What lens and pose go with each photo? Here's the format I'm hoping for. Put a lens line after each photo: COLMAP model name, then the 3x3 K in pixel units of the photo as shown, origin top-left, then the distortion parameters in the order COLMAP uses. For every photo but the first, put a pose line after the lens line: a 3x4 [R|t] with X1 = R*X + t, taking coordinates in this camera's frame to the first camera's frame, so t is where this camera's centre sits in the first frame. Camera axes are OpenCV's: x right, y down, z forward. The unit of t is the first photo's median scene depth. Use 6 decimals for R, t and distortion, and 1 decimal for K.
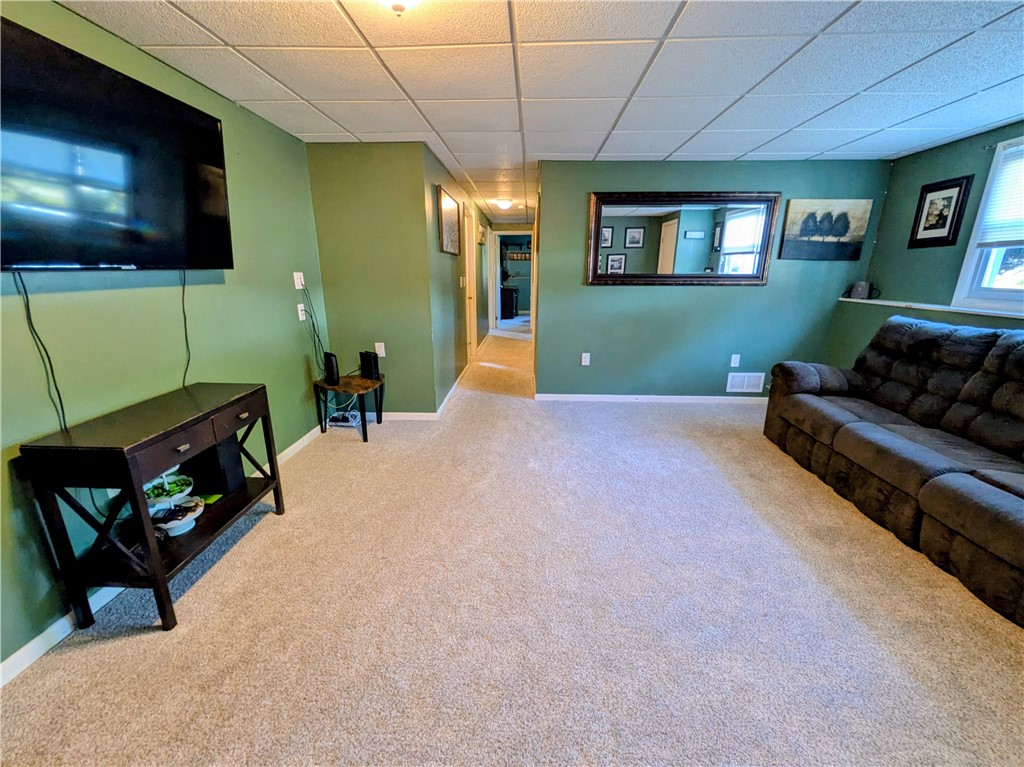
lens RADIAL K [[413.5, 0, 510.3], [0, 413.5, 385.2], [0, 0, 1]] dist [0.001858, -0.000042]
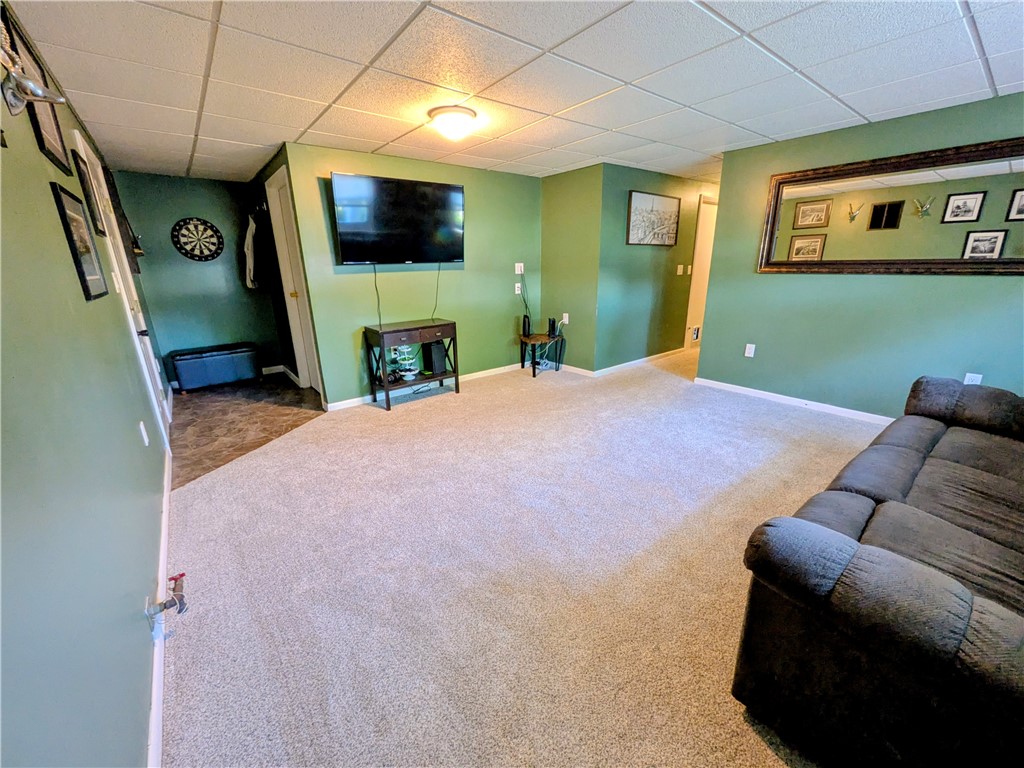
lens RADIAL K [[407.6, 0, 512.1], [0, 407.6, 385.7], [0, 0, 1]] dist [0.001002, -0.000293]
pose [[0.656013, 0.204968, -0.726385, 0.650944], [-0.186161, 0.976626, 0.107454, 0.022478], [0.731431, 0.064733, 0.678836, -0.052223]]
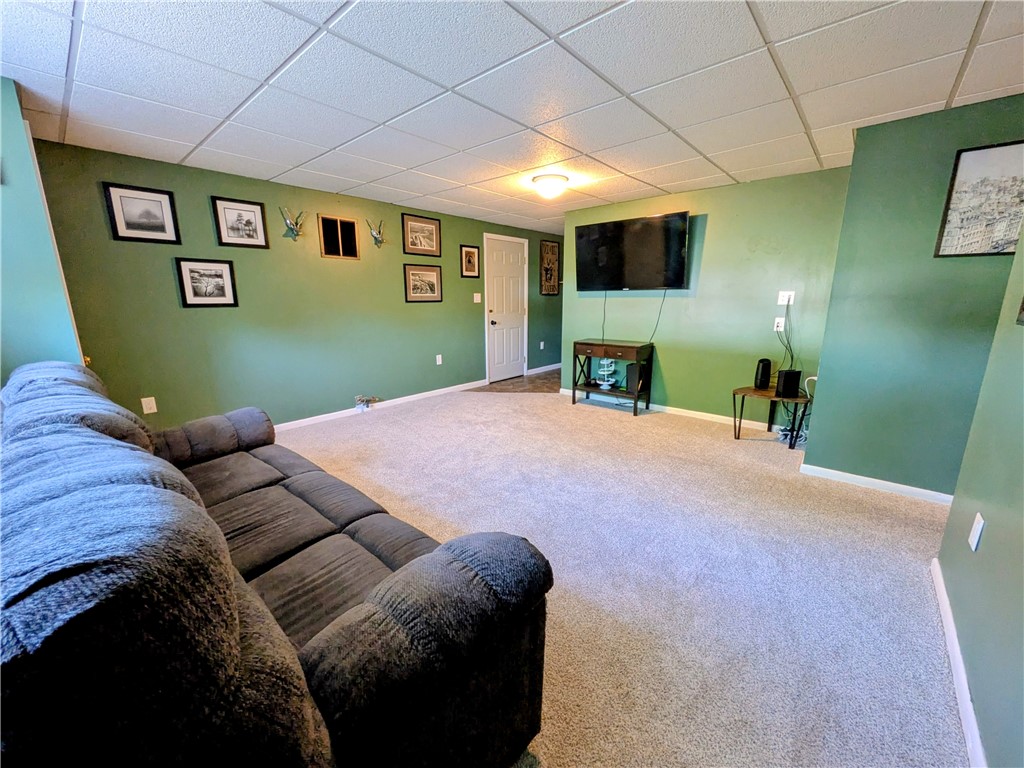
lens RADIAL K [[407.6, 0, 512.1], [0, 407.6, 385.7], [0, 0, 1]] dist [0.001002, -0.000293]
pose [[-0.622465, 0.169746, -0.764018, 0.834522], [-0.211281, 0.903508, 0.372873, -0.274107], [0.753590, 0.393523, -0.526537, 1.040406]]
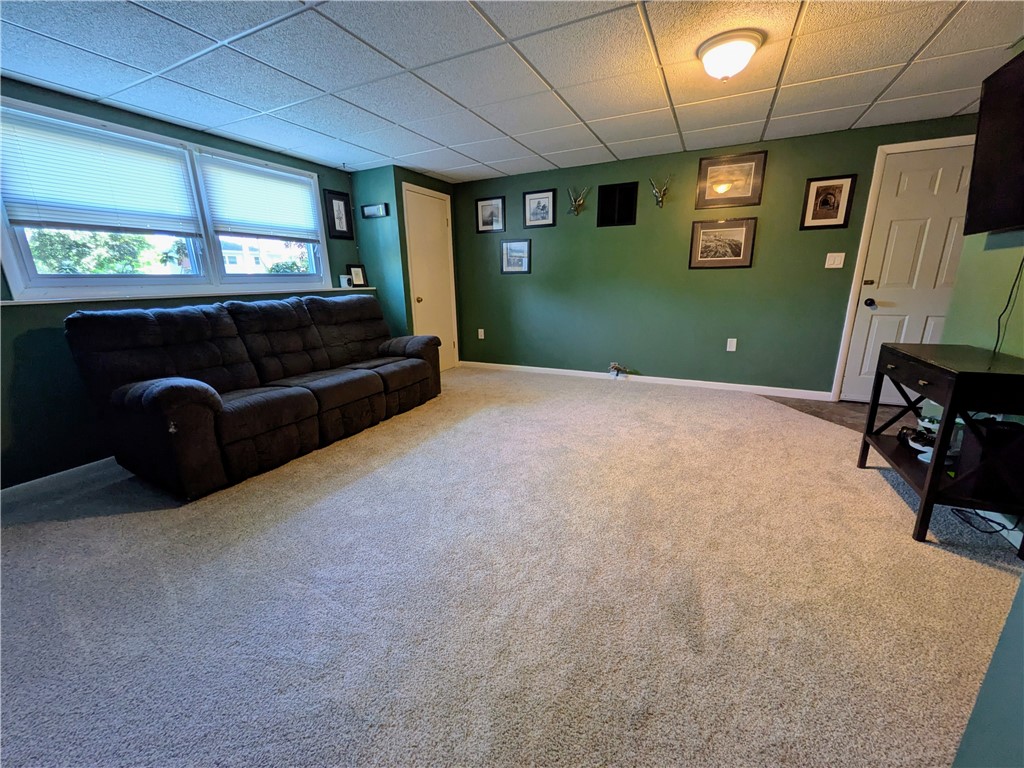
lens RADIAL K [[413.5, 0, 510.3], [0, 413.5, 385.7], [0, 0, 1]] dist [0.001858, -0.000042]
pose [[-0.915040, -0.090163, 0.393157, -0.094269], [0.125516, 0.862661, 0.489962, -0.294404], [-0.383338, 0.497682, -0.778052, 1.217748]]
